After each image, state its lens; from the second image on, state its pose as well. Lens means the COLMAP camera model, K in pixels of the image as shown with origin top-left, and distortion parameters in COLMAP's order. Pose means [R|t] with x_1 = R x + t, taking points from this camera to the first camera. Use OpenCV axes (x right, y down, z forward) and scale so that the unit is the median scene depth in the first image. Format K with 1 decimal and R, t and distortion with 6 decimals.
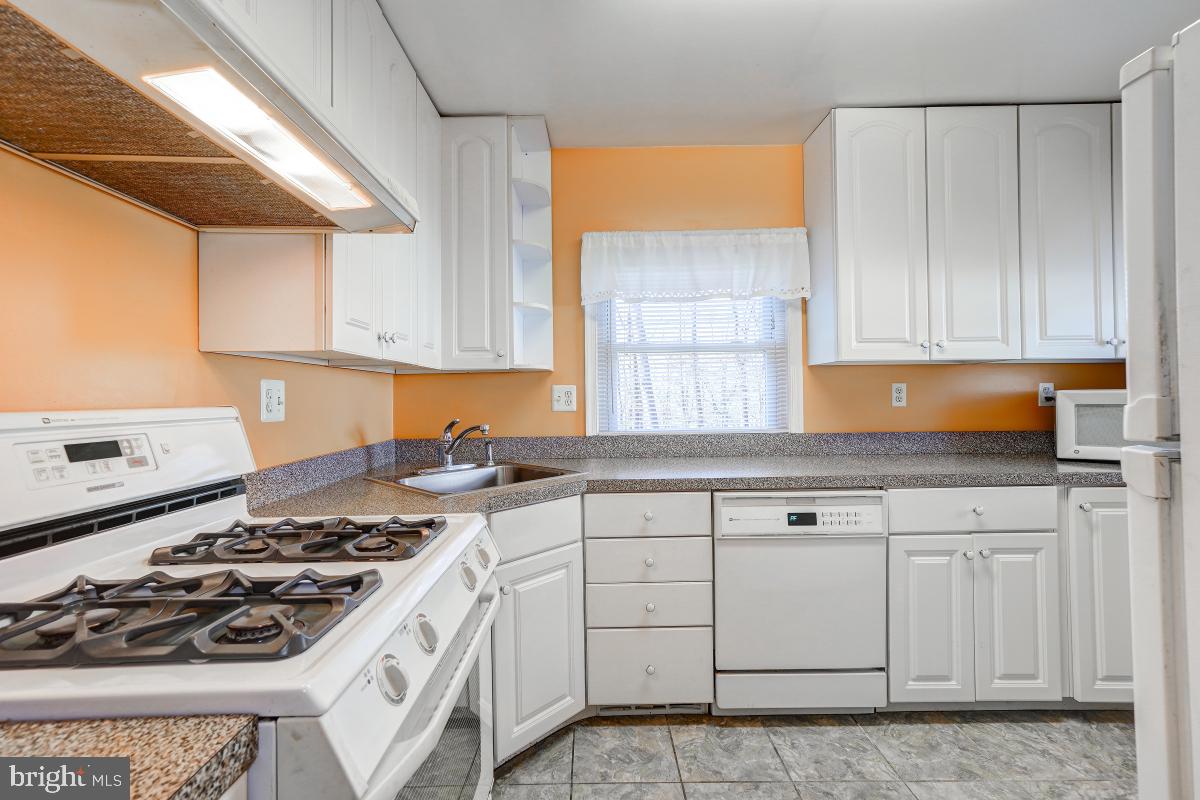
lens RADIAL K [[521.1, 0, 592.9], [0, 521.1, 391.4], [0, 0, 1]] dist [-0.016099, 0.014848]
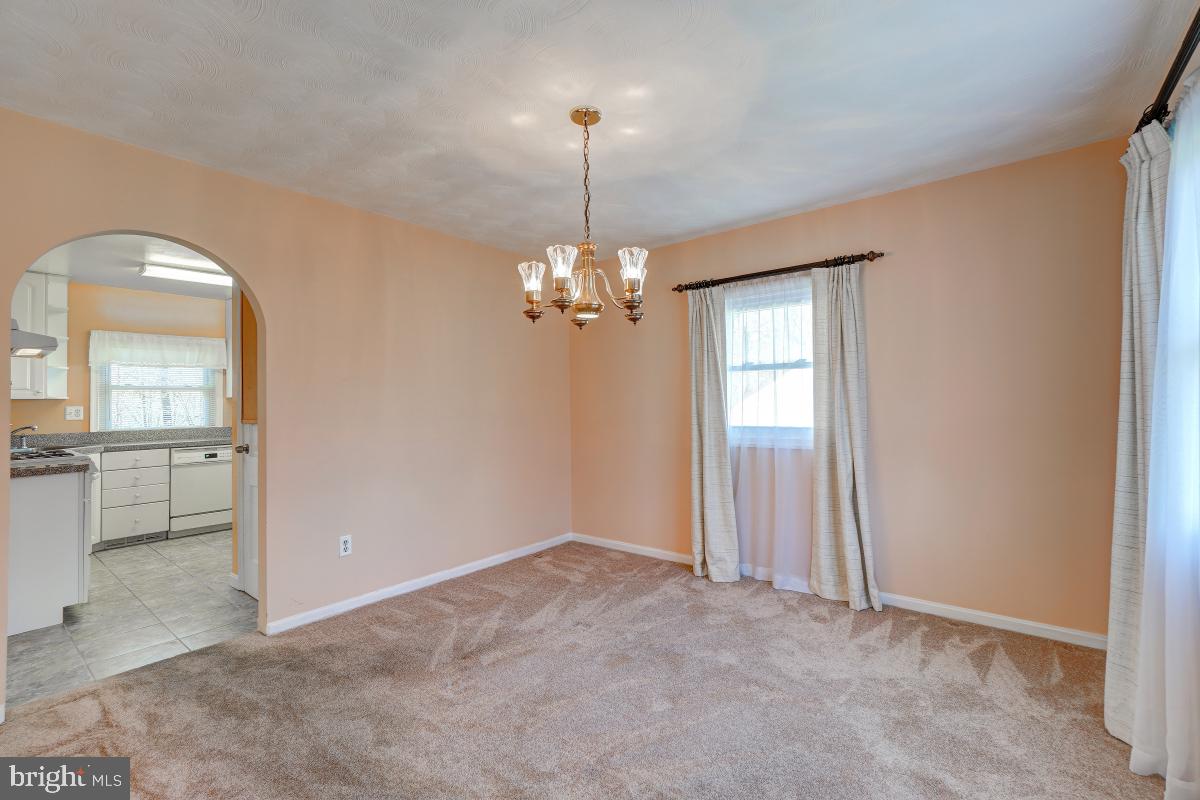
lens RADIAL K [[521.1, 0, 592.9], [0, 521.1, 391.4], [0, 0, 1]] dist [-0.016099, 0.014848]
pose [[0.635425, 0.020054, 0.771903, -0.402554], [0.000674, 0.999648, -0.026526, -0.018867], [-0.772163, 0.017376, 0.635187, -2.111610]]
